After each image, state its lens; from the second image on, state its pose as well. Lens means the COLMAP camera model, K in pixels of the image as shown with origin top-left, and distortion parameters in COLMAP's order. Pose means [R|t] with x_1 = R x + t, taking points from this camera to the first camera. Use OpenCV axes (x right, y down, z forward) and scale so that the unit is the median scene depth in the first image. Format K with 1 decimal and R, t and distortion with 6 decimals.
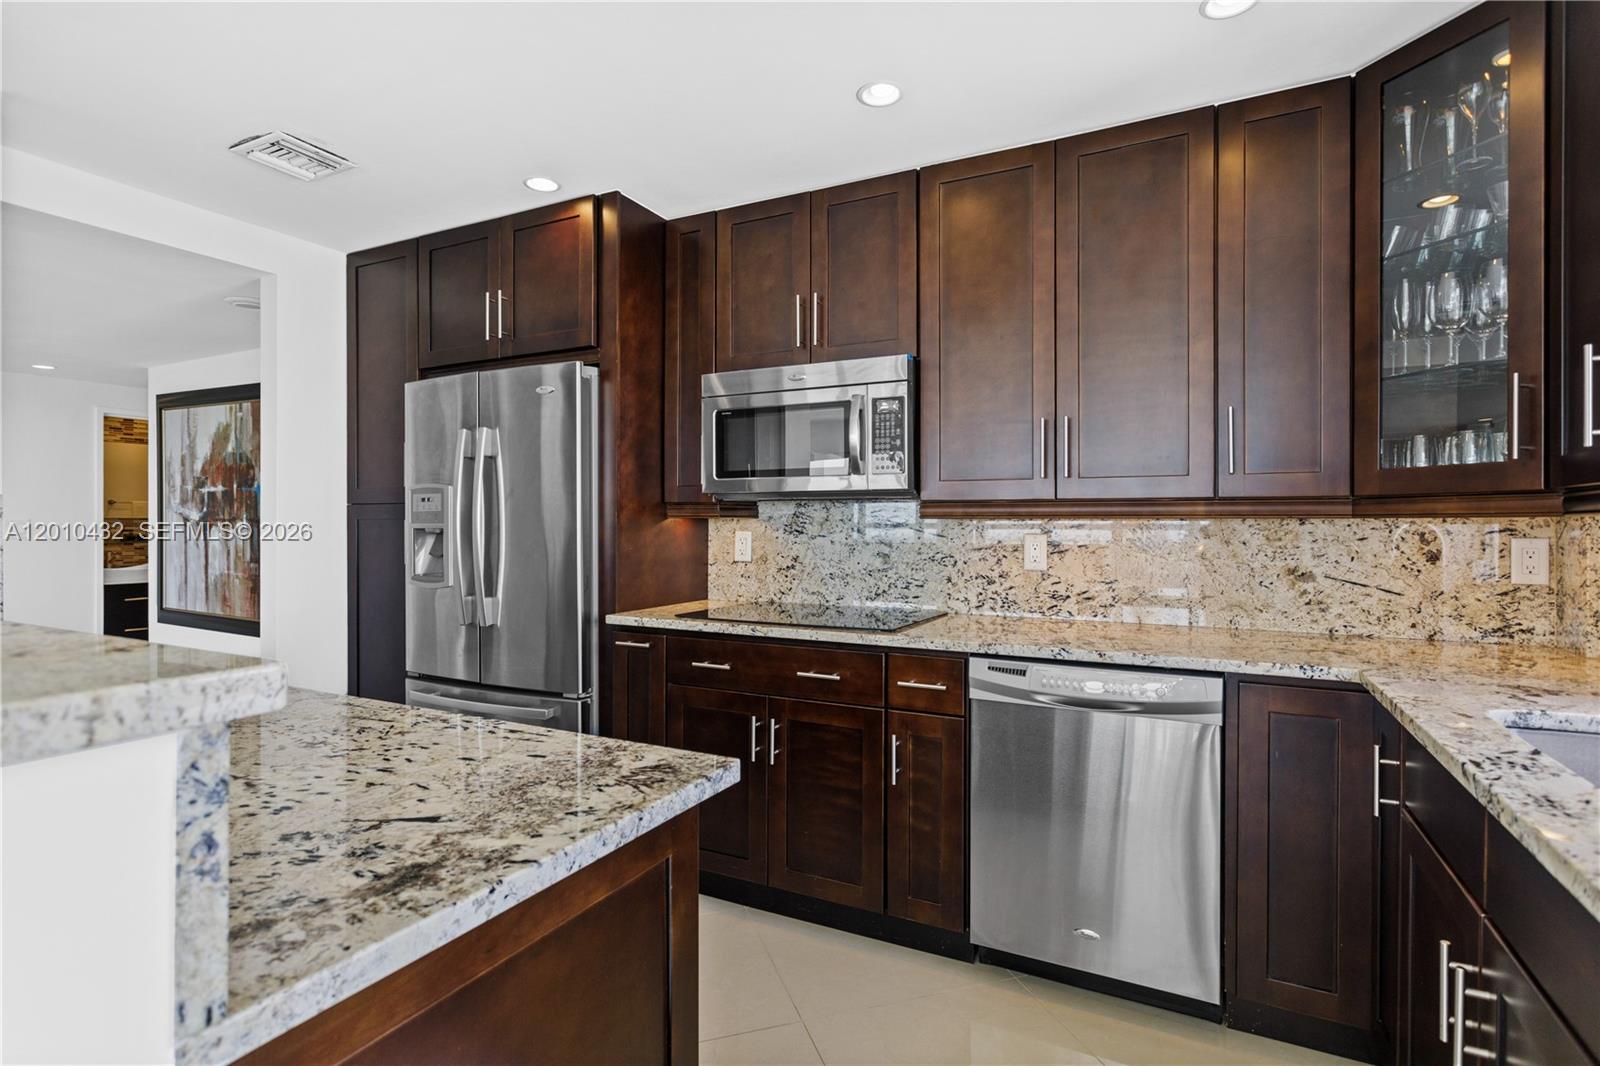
lens RADIAL K [[790.4, 0, 804.0], [0, 790.4, 526.5], [0, 0, 1]] dist [-0.009426, 0.007788]
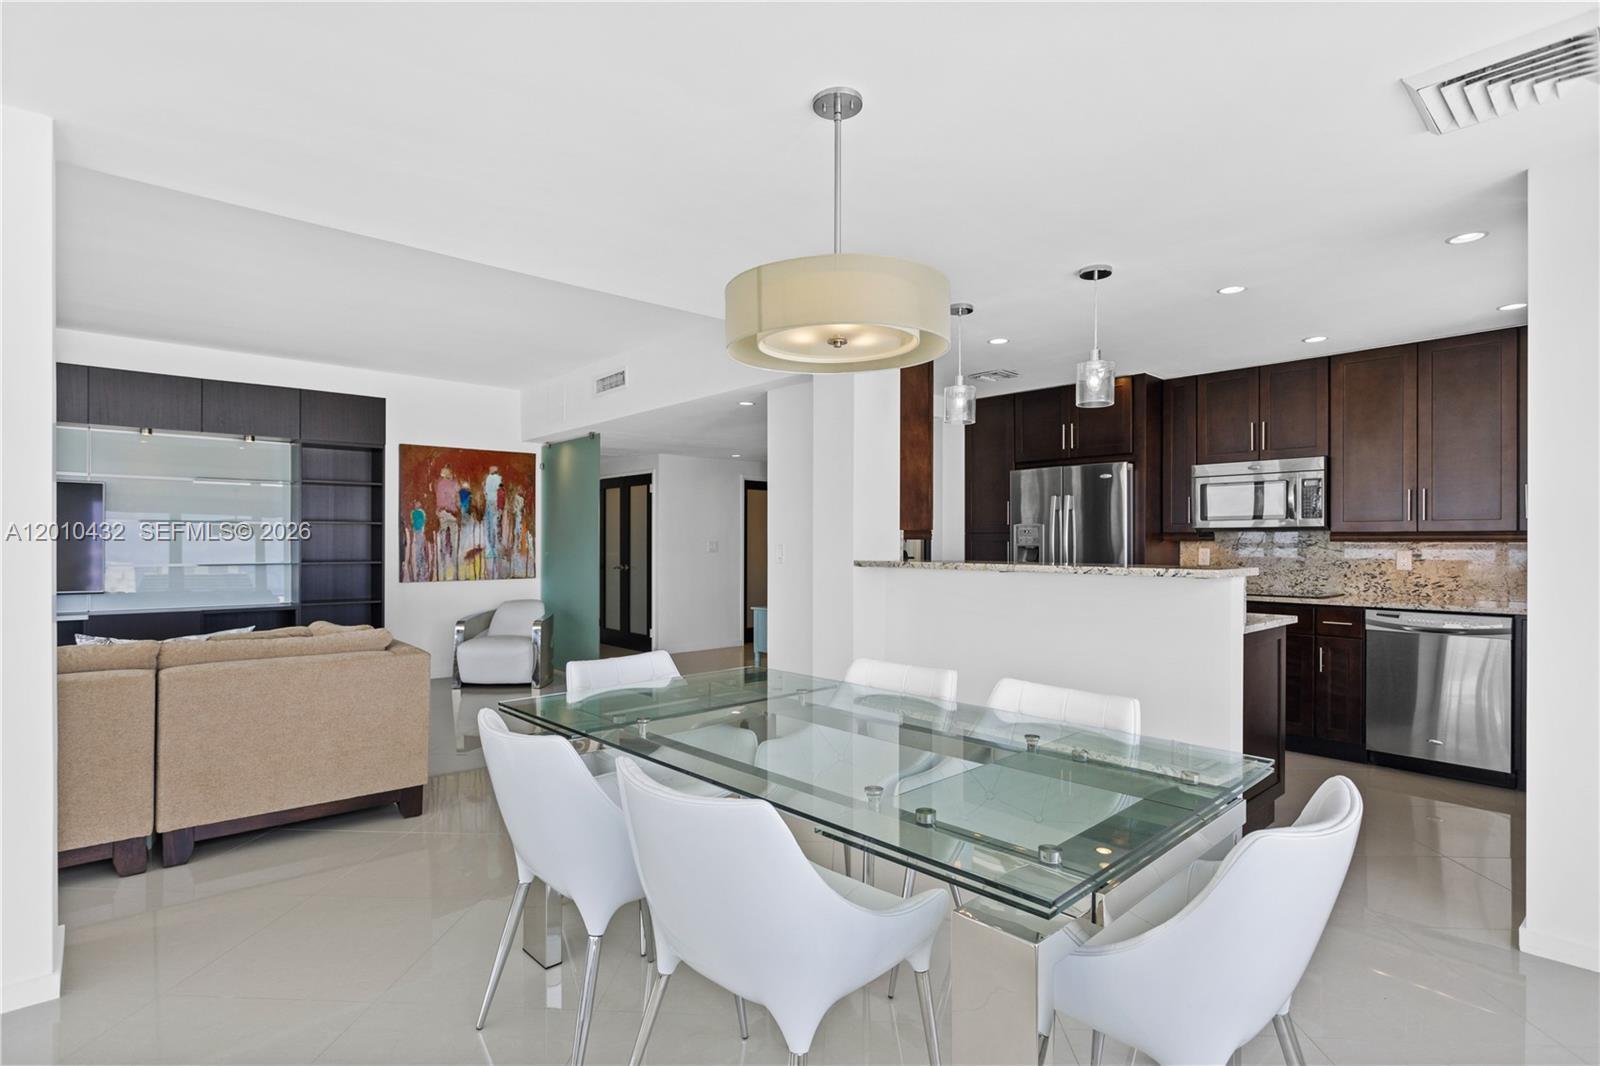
lens RADIAL K [[790.4, 0, 802.2], [0, 790.4, 547.2], [0, 0, 1]] dist [-0.009426, 0.007788]
pose [[0.933878, 0.000961, -0.357591, -0.358818], [-0.000144, 0.999997, 0.002312, -0.000570], [0.357592, -0.002107, 0.933876, -1.211194]]
